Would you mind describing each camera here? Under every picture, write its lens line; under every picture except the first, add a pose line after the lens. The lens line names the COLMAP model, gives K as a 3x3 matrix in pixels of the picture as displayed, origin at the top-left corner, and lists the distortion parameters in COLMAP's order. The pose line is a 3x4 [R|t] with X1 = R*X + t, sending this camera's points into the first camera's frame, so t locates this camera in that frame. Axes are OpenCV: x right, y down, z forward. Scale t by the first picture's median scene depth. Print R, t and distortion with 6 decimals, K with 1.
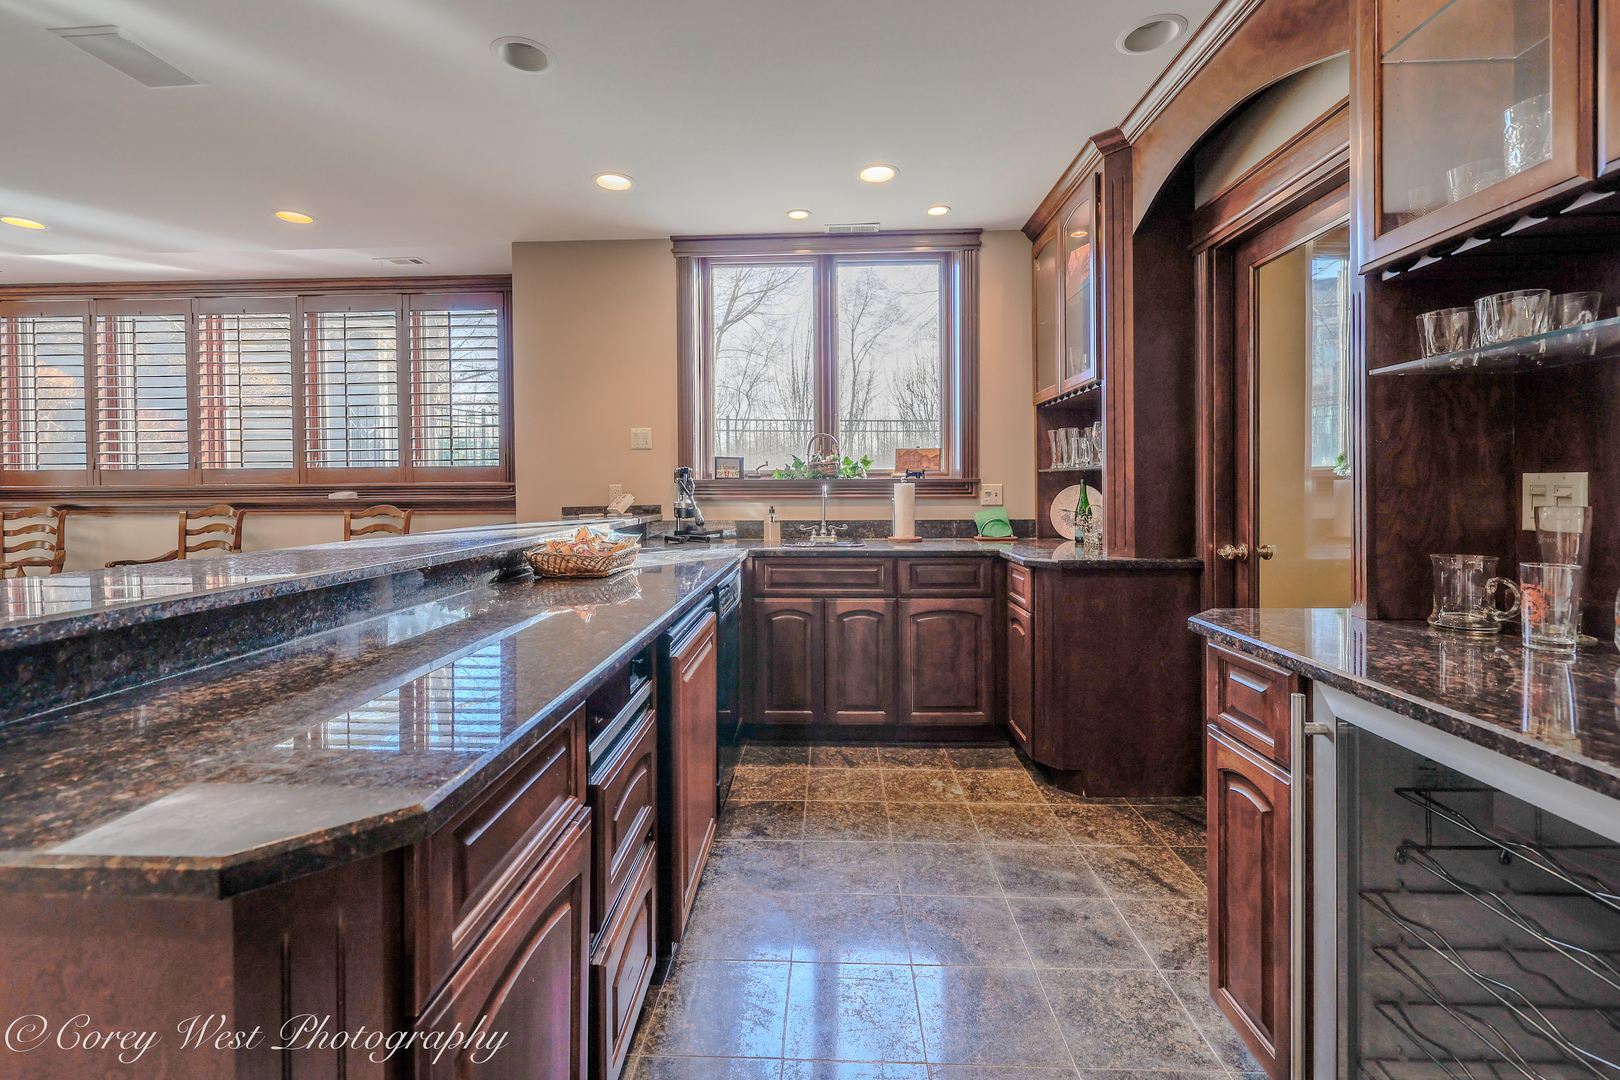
lens RADIAL K [[711.4, 0, 792.7], [0, 711.4, 493.8], [0, 0, 1]] dist [-0.001845, 0.000332]
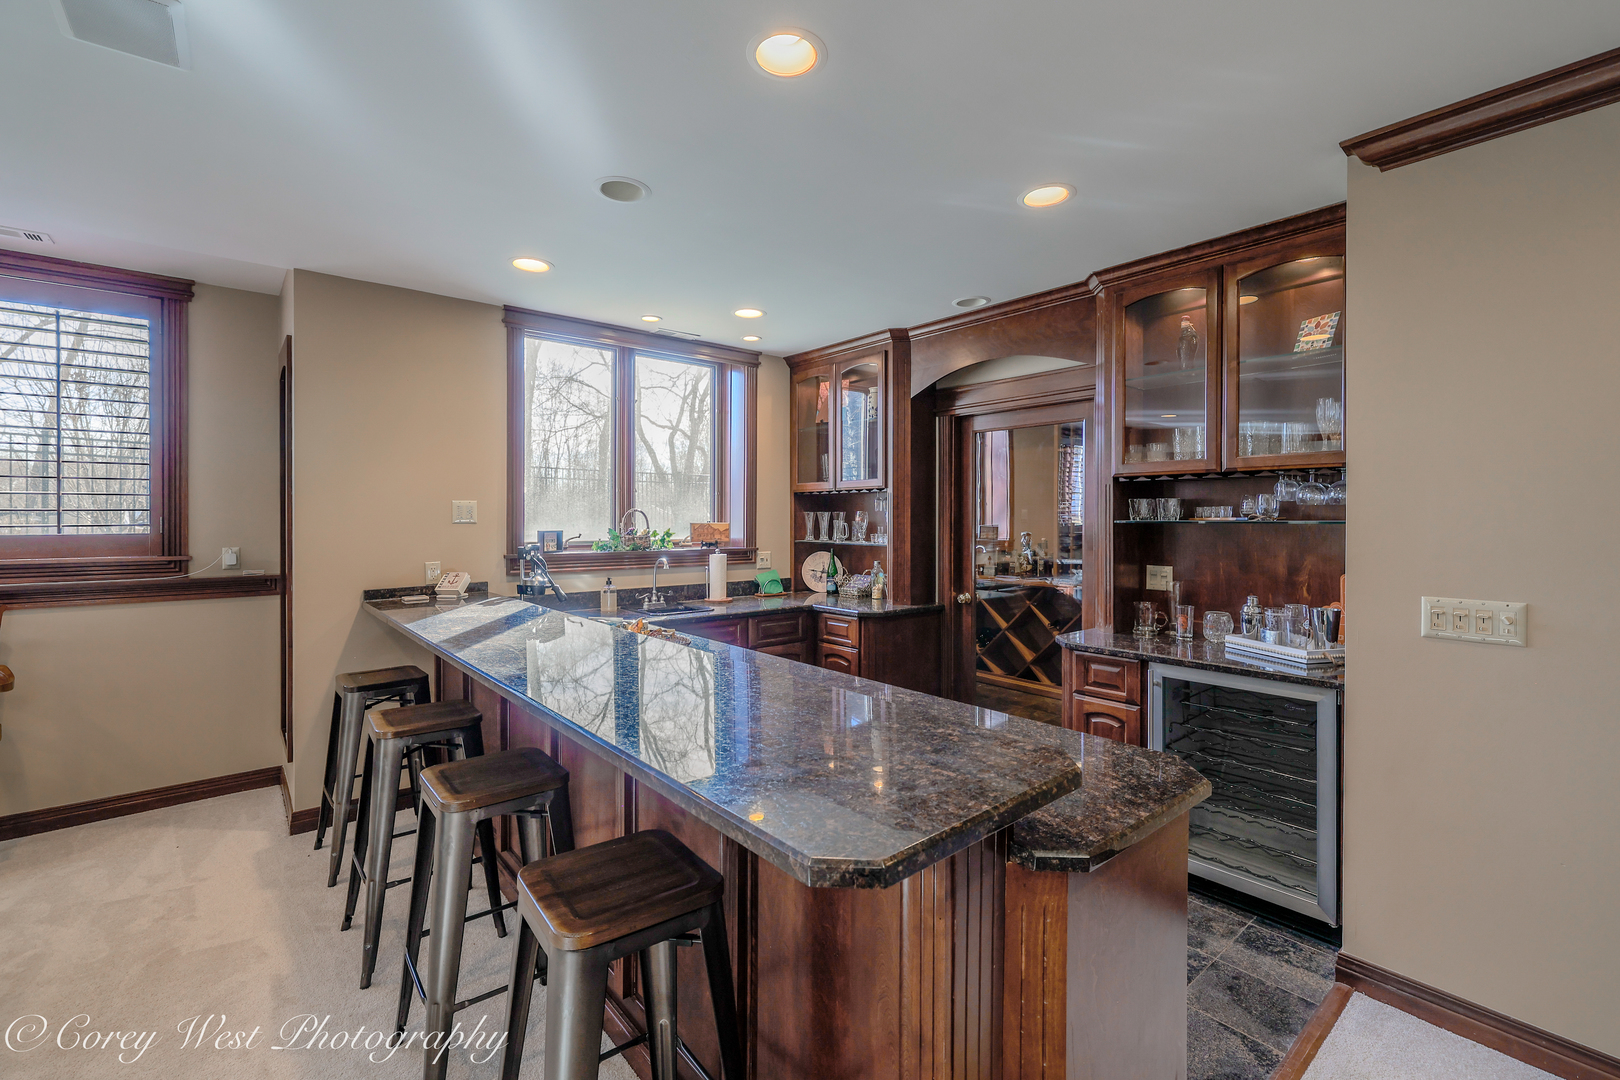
lens RADIAL K [[711.4, 0, 804.6], [0, 711.4, 516.4], [0, 0, 1]] dist [-0.001845, 0.000332]
pose [[0.737253, 0.008877, 0.675559, -0.549112], [0.000396, 0.999908, -0.013571, -0.061826], [-0.675617, 0.010273, 0.737181, 0.007496]]
